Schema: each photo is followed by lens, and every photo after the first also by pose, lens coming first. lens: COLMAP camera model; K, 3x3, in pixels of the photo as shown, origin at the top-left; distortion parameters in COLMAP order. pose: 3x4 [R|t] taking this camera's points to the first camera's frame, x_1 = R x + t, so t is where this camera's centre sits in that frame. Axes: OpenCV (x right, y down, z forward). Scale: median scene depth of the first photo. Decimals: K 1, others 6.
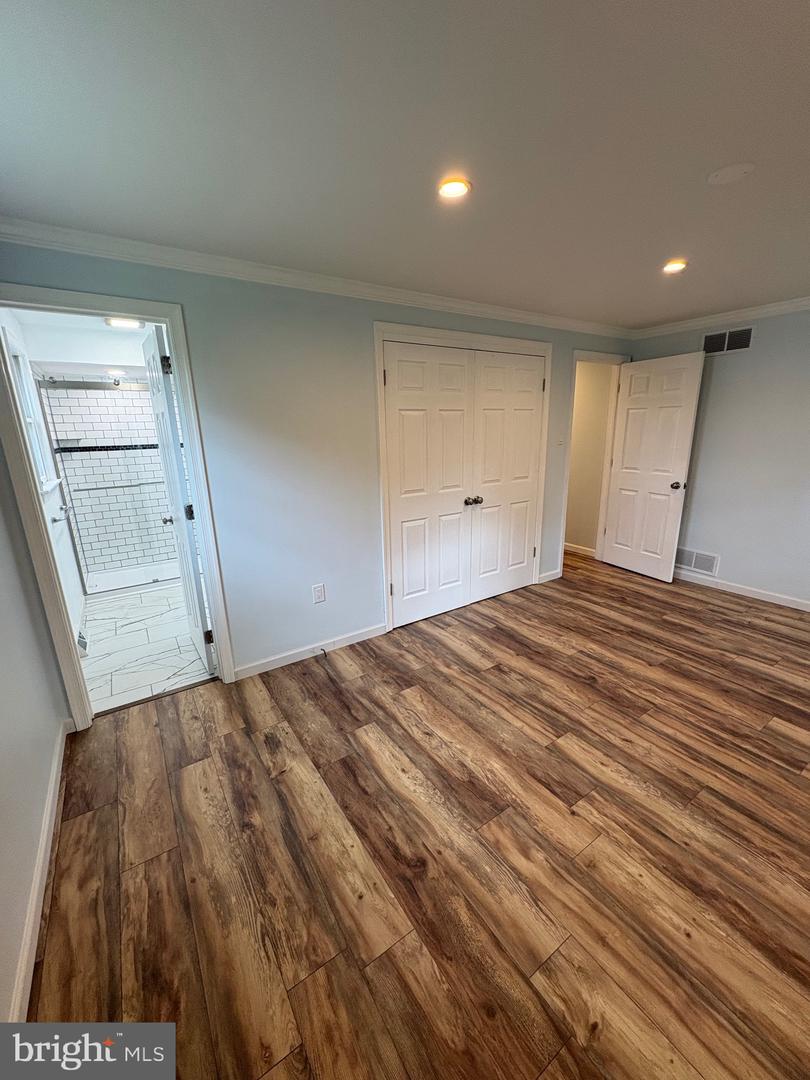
lens RADIAL K [[428.7, 0, 400.0], [0, 428.7, 540.3], [0, 0, 1]] dist [0.000688, 0.001111]
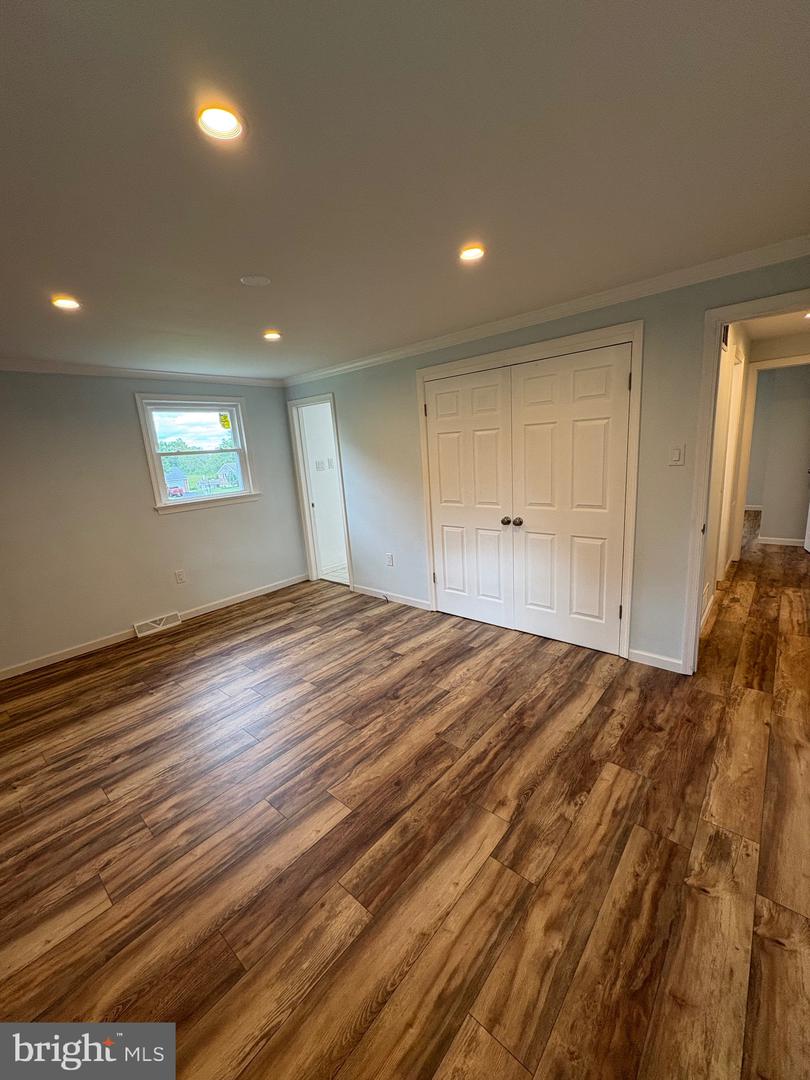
lens RADIAL K [[428.7, 0, 406.3], [0, 428.7, 533.3], [0, 0, 1]] dist [0.000688, 0.001111]
pose [[0.268259, 0.196510, -0.943091, 1.203004], [-0.185660, 0.971167, 0.149549, -0.195927], [0.945287, 0.134977, 0.297008, 0.593076]]
